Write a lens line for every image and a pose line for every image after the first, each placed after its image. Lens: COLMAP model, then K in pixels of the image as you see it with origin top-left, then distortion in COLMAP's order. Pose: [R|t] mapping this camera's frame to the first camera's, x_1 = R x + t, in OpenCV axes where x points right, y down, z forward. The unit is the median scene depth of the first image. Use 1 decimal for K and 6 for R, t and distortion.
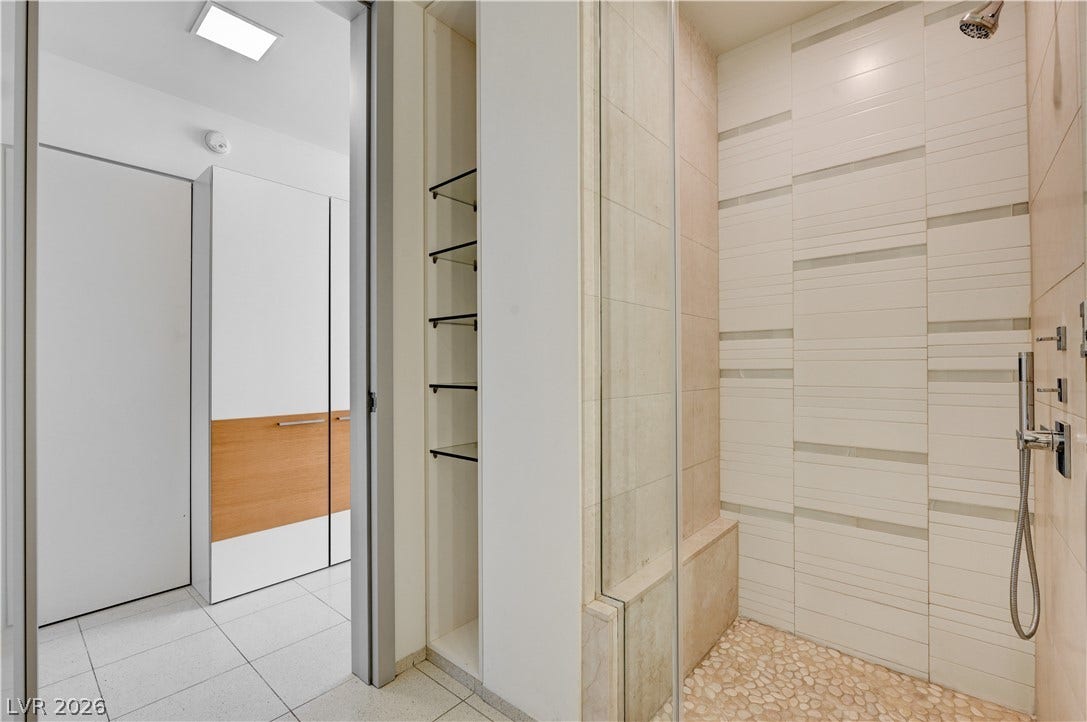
lens RADIAL K [[471.8, 0, 545.3], [0, 471.8, 365.7], [0, 0, 1]] dist [-0.002846, -0.000003]
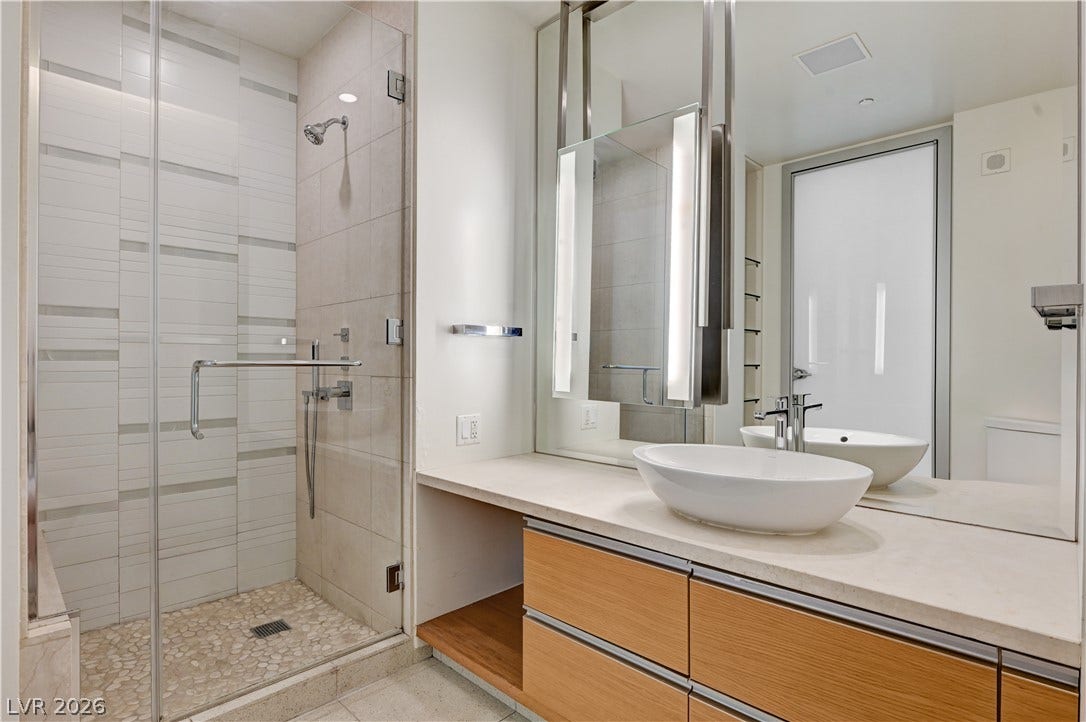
lens RADIAL K [[560.1, 0, 544.7], [0, 560.1, 362.1], [0, 0, 1]] dist [0.001091, 0.000061]
pose [[0.073927, 0.001135, 0.997263, -0.649382], [-0.007448, 0.999972, -0.000586, 0.028646], [-0.997236, -0.007385, 0.073933, 0.047444]]
